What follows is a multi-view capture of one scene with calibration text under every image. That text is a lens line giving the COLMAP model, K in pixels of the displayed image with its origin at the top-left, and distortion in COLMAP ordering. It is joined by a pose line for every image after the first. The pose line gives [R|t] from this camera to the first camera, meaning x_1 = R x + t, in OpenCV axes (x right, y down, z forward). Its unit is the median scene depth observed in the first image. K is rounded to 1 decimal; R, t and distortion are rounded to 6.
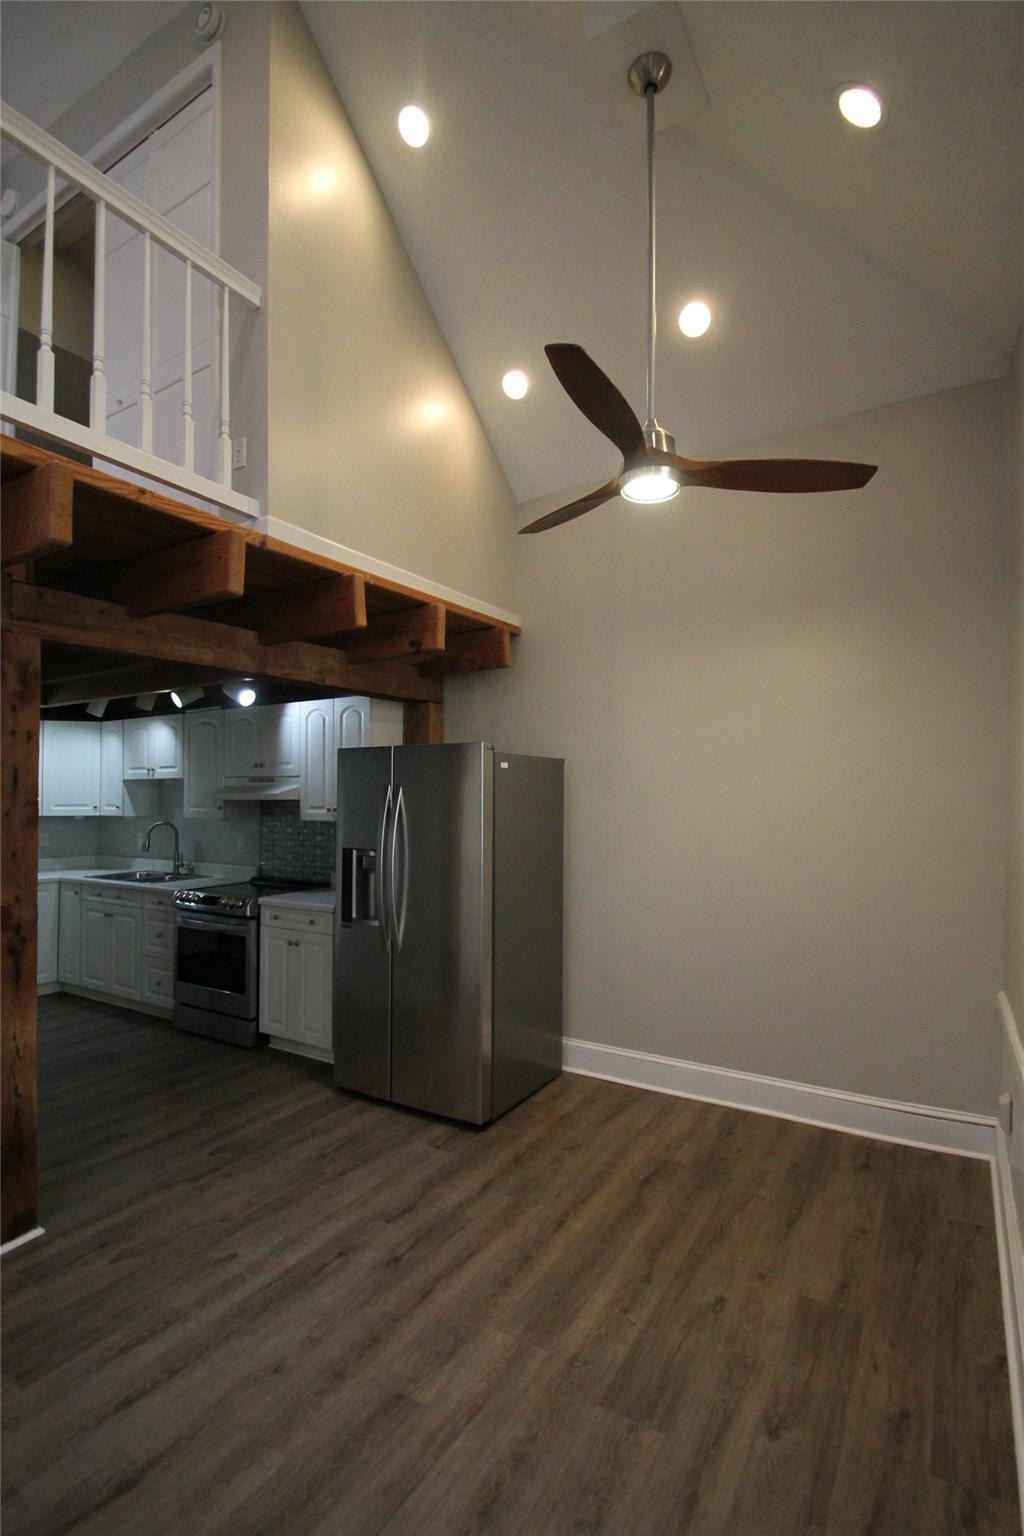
lens RADIAL K [[725.7, 0, 505.9], [0, 725.7, 782.2], [0, 0, 1]] dist [0.016398, -0.015734]
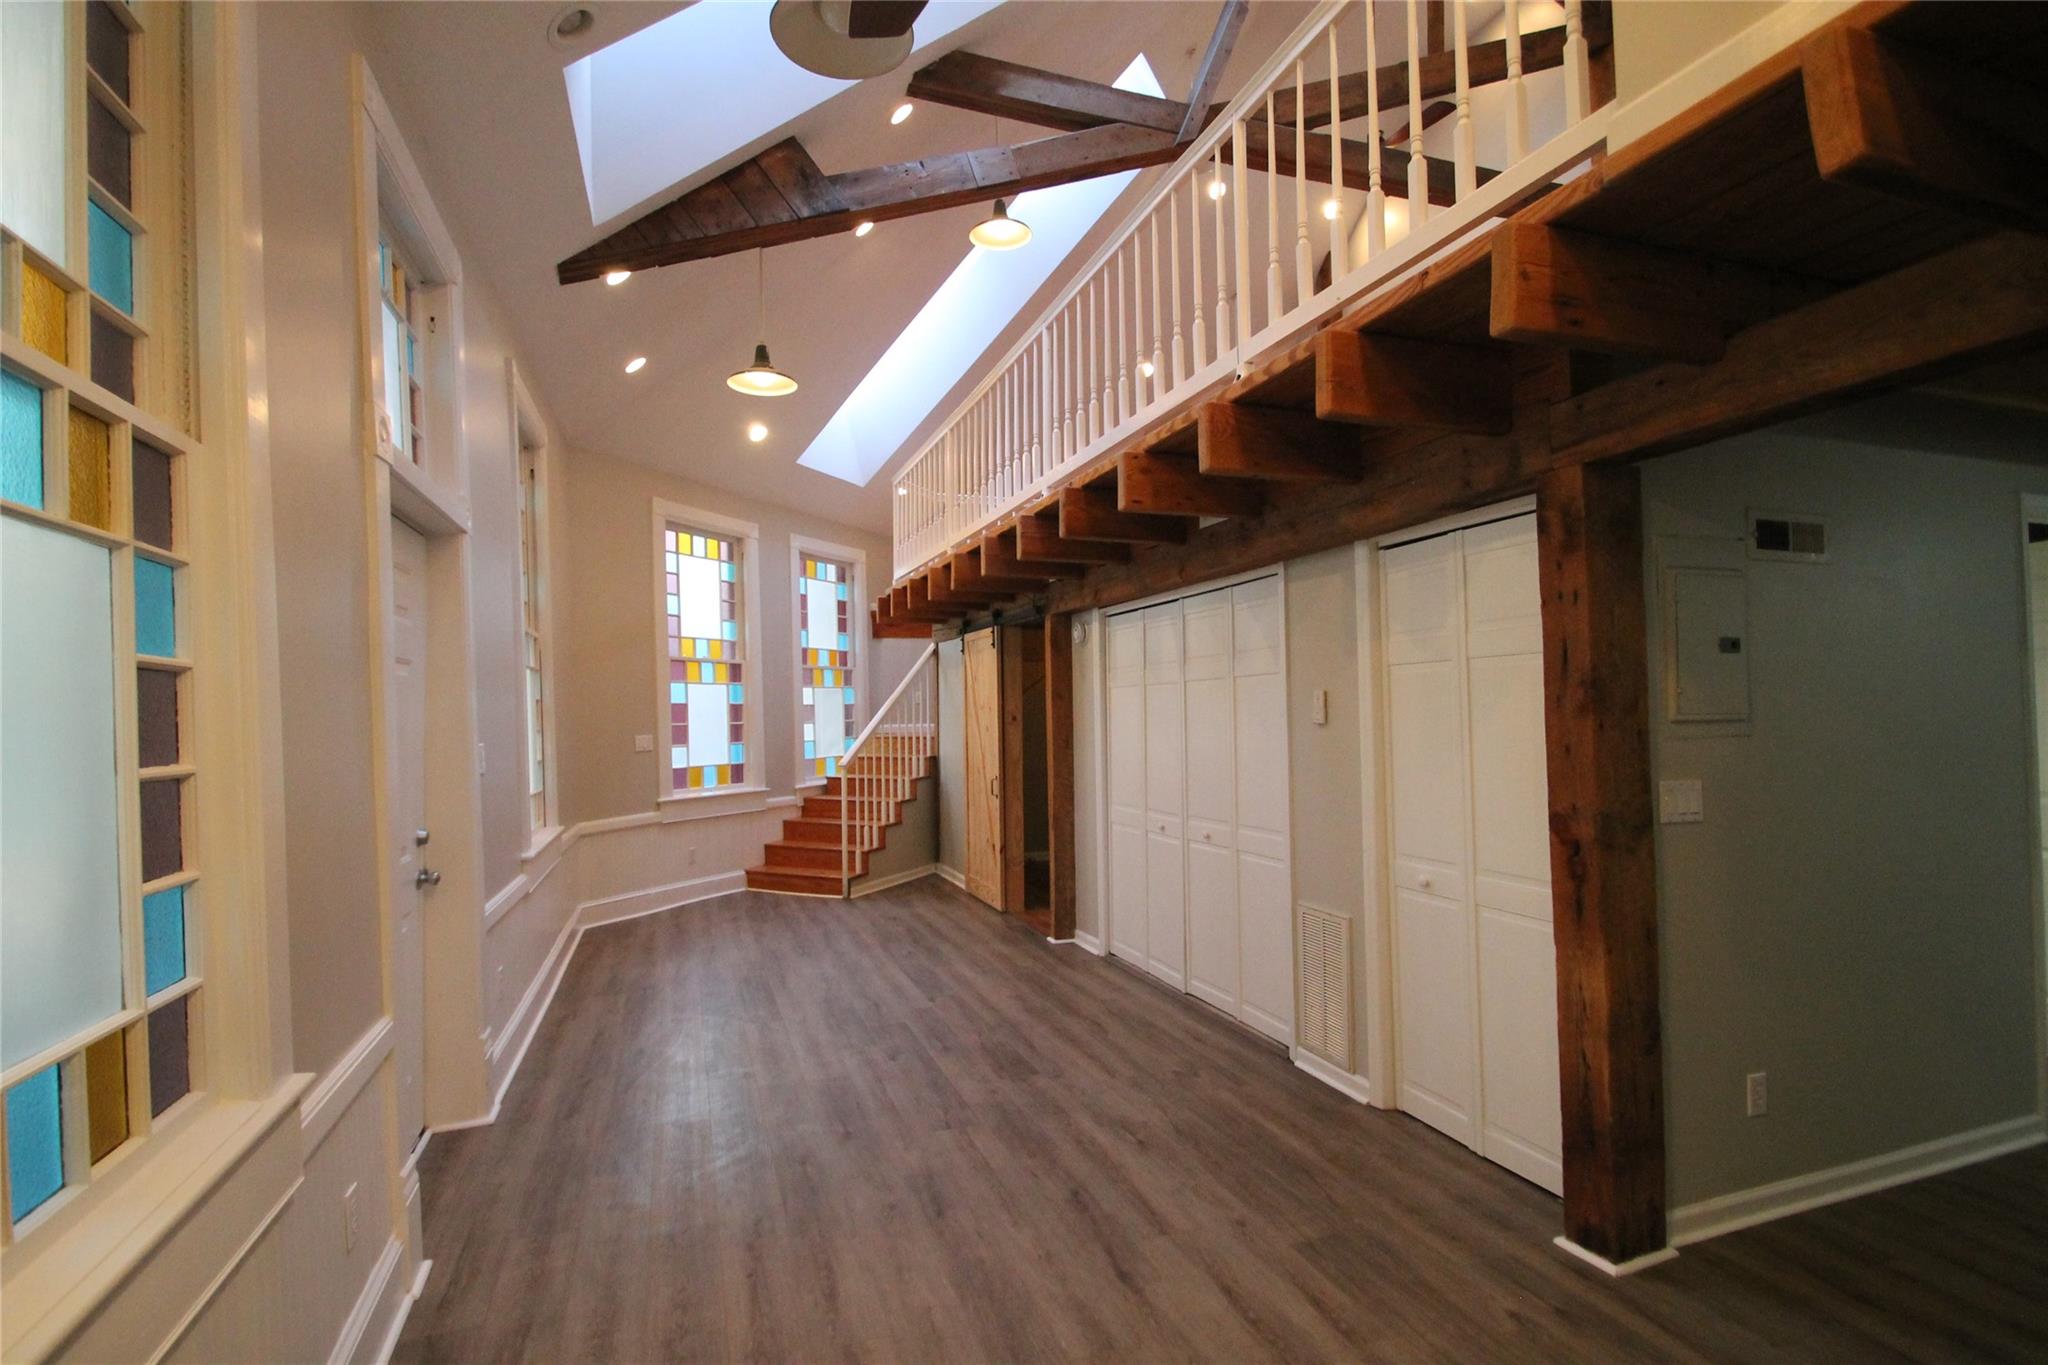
lens RADIAL K [[967.6, 0, 1014.9], [0, 967.6, 677.5], [0, 0, 1]] dist [0.016398, -0.015734]
pose [[-0.635151, -0.016122, -0.772220, 0.324604], [0.032728, 0.998322, -0.047761, 0.032493], [0.771694, -0.055609, -0.633558, 0.766847]]
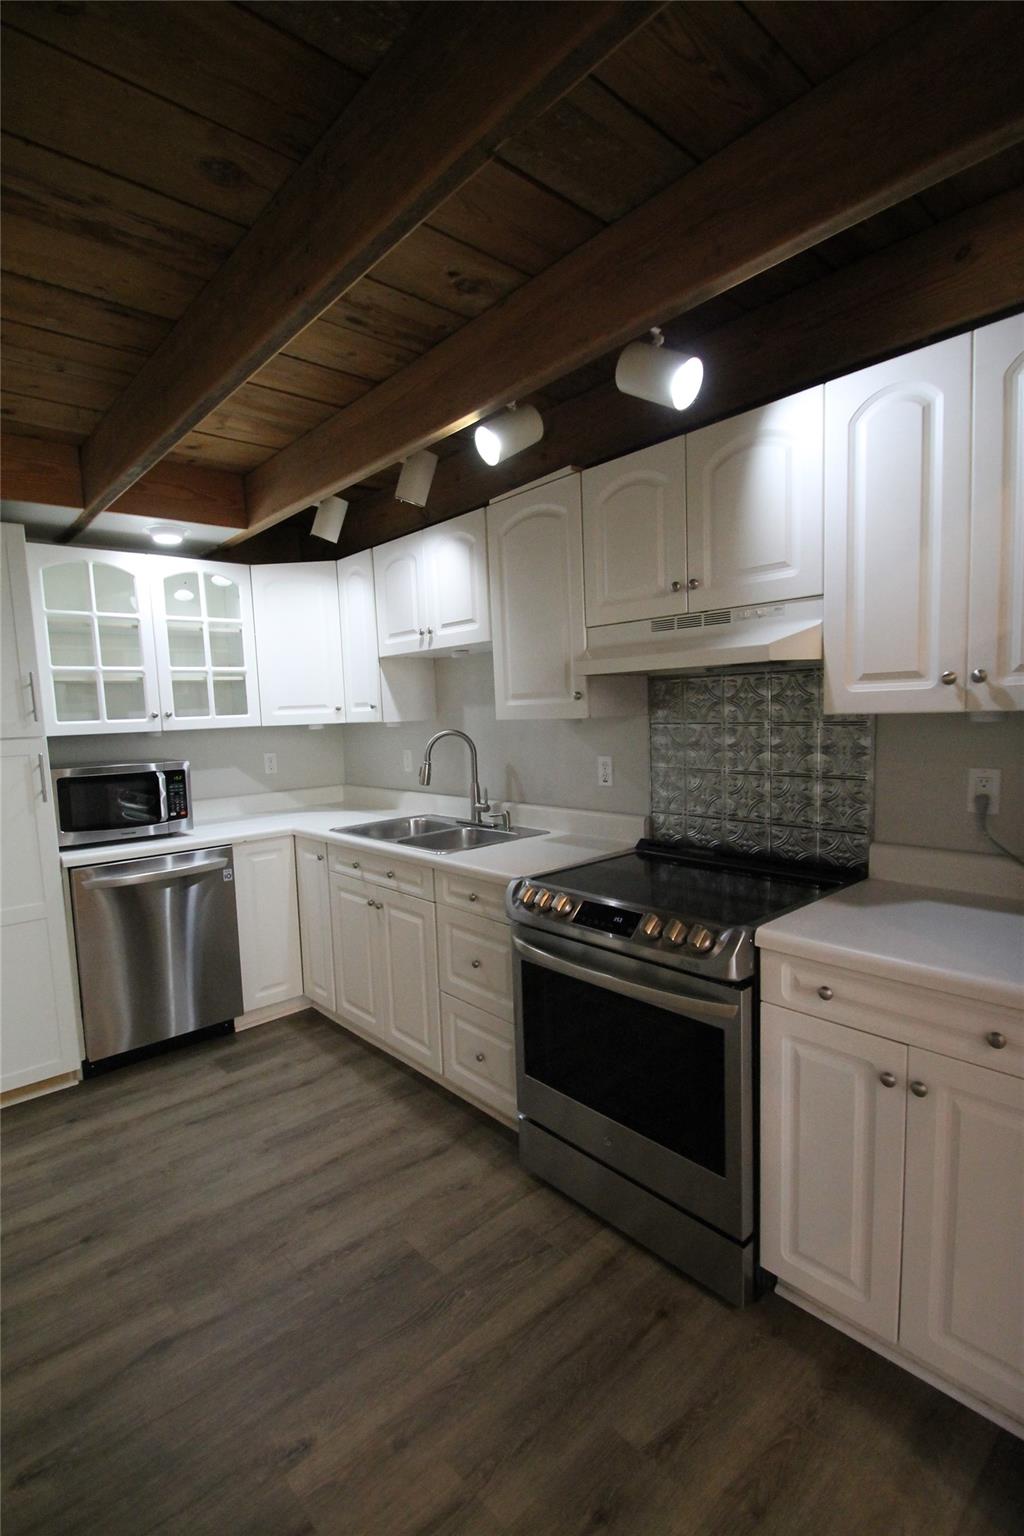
lens RADIAL K [[725.7, 0, 497.1], [0, 725.7, 779.5], [0, 0, 1]] dist [0.016398, -0.015734]
pose [[0.955715, -0.008233, -0.294177, -0.395630], [0.045359, 0.991785, 0.119606, 0.039221], [0.290776, -0.127653, 0.948237, 0.695926]]
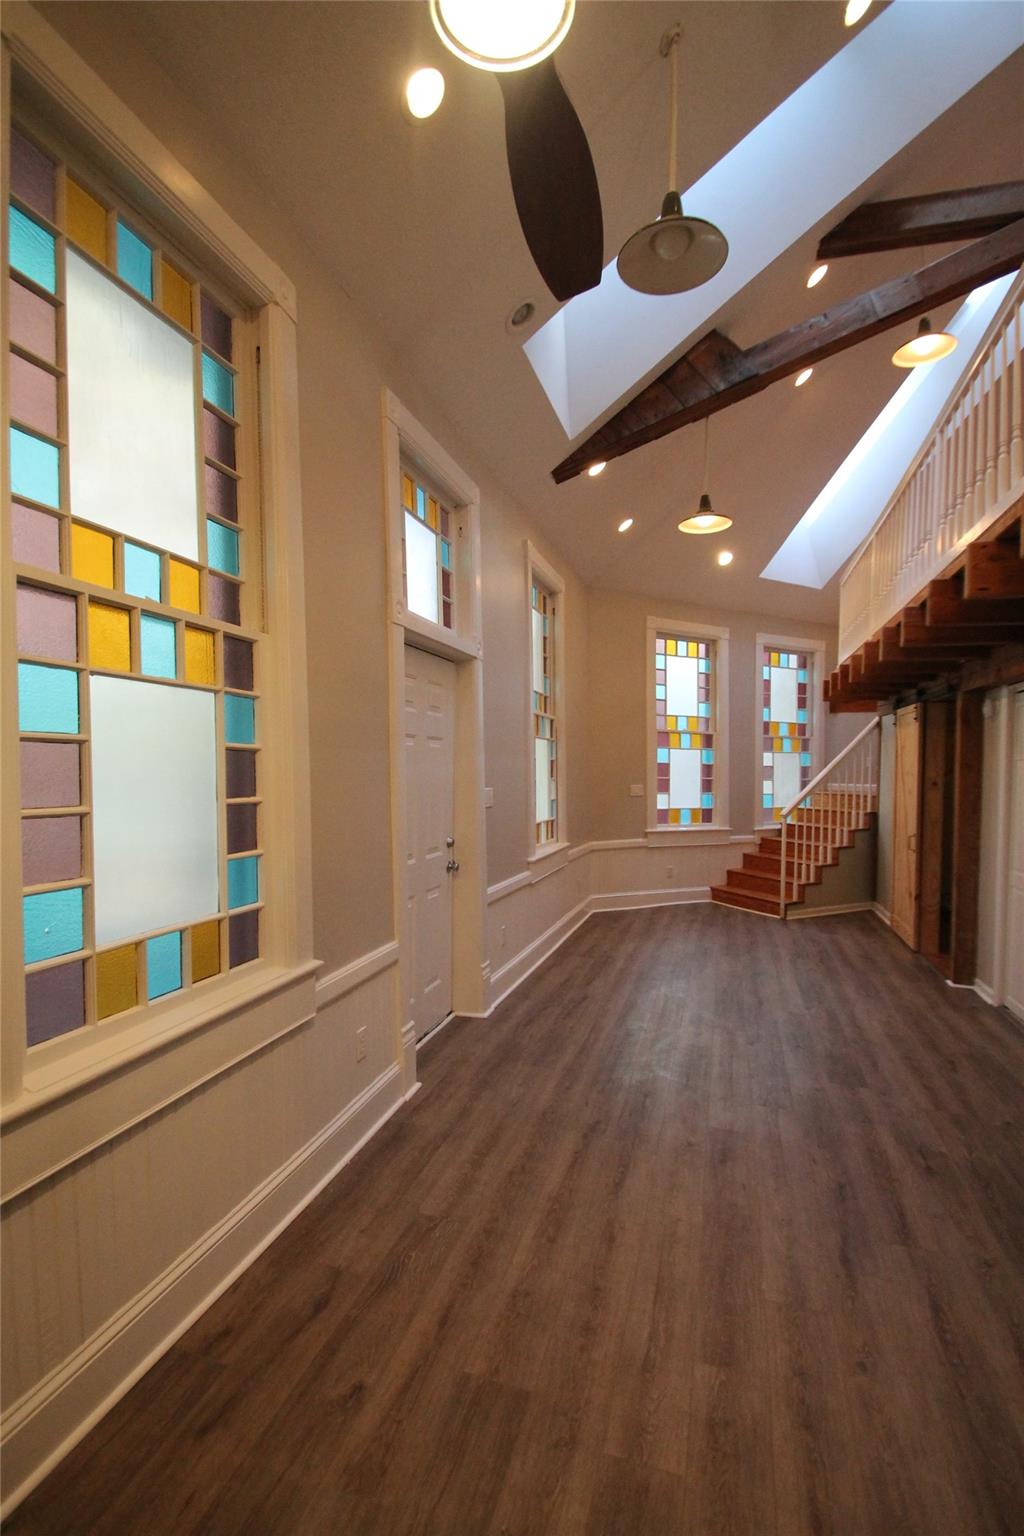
lens RADIAL K [[725.7, 0, 505.5], [0, 725.7, 780.7], [0, 0, 1]] dist [0.016398, -0.015734]
pose [[-0.968780, -0.008708, -0.247770, 0.185580], [-0.009074, 0.999959, 0.000334, 0.022373], [0.247757, 0.002572, -0.968819, 0.880716]]
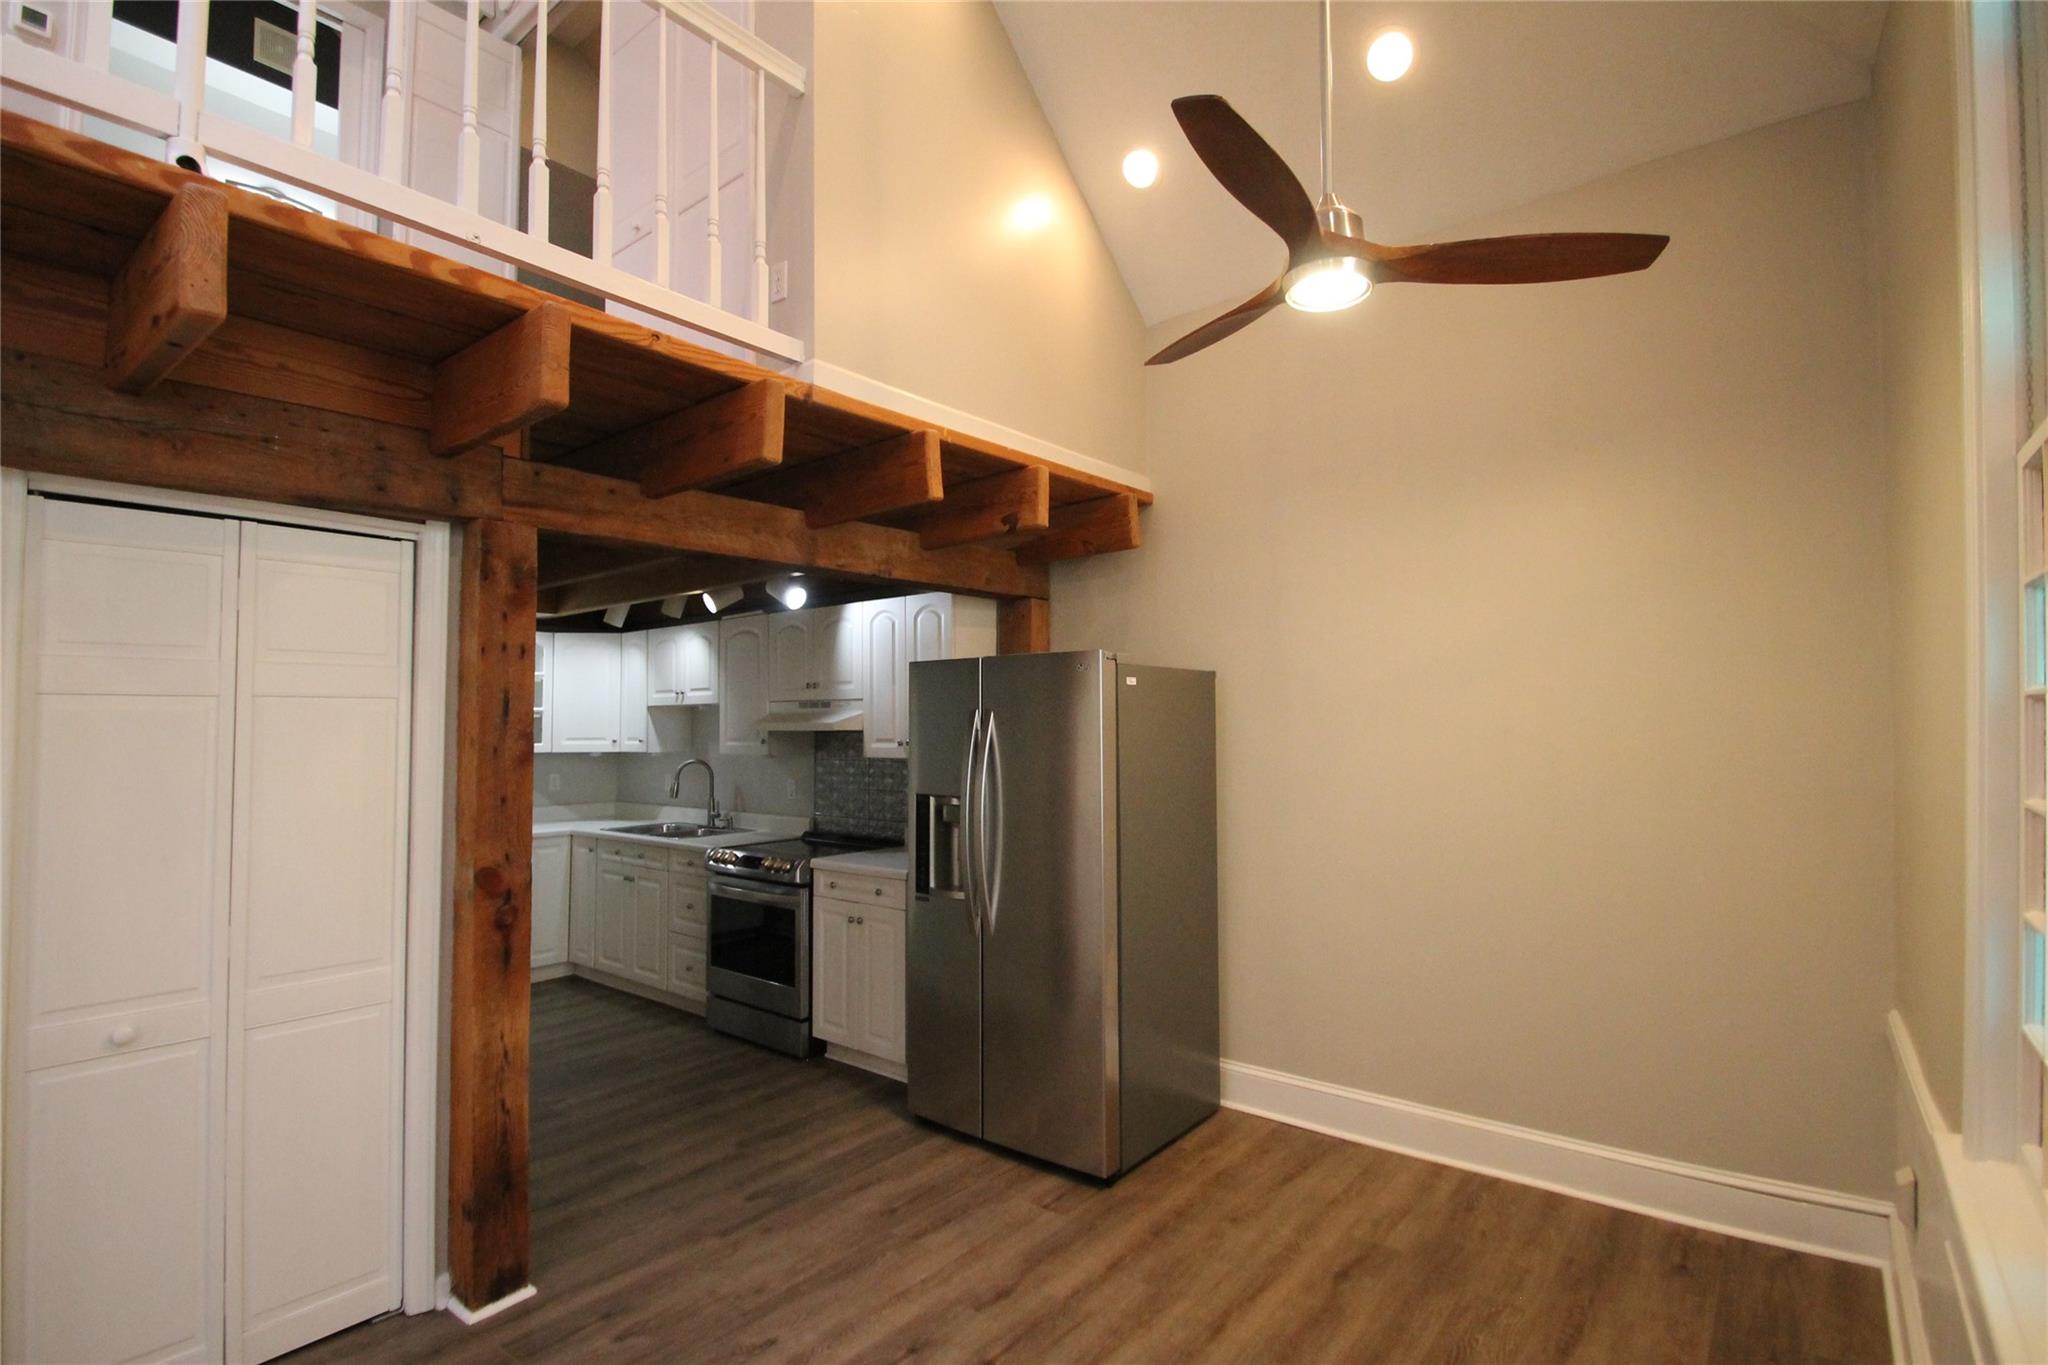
lens RADIAL K [[967.6, 0, 1015.0], [0, 967.6, 677.3], [0, 0, 1]] dist [0.016398, -0.015734]
pose [[0.991419, -0.013705, -0.130001, 0.007584], [0.009846, 0.999493, -0.030284, 0.001489], [0.130350, 0.028744, 0.991051, 0.017011]]
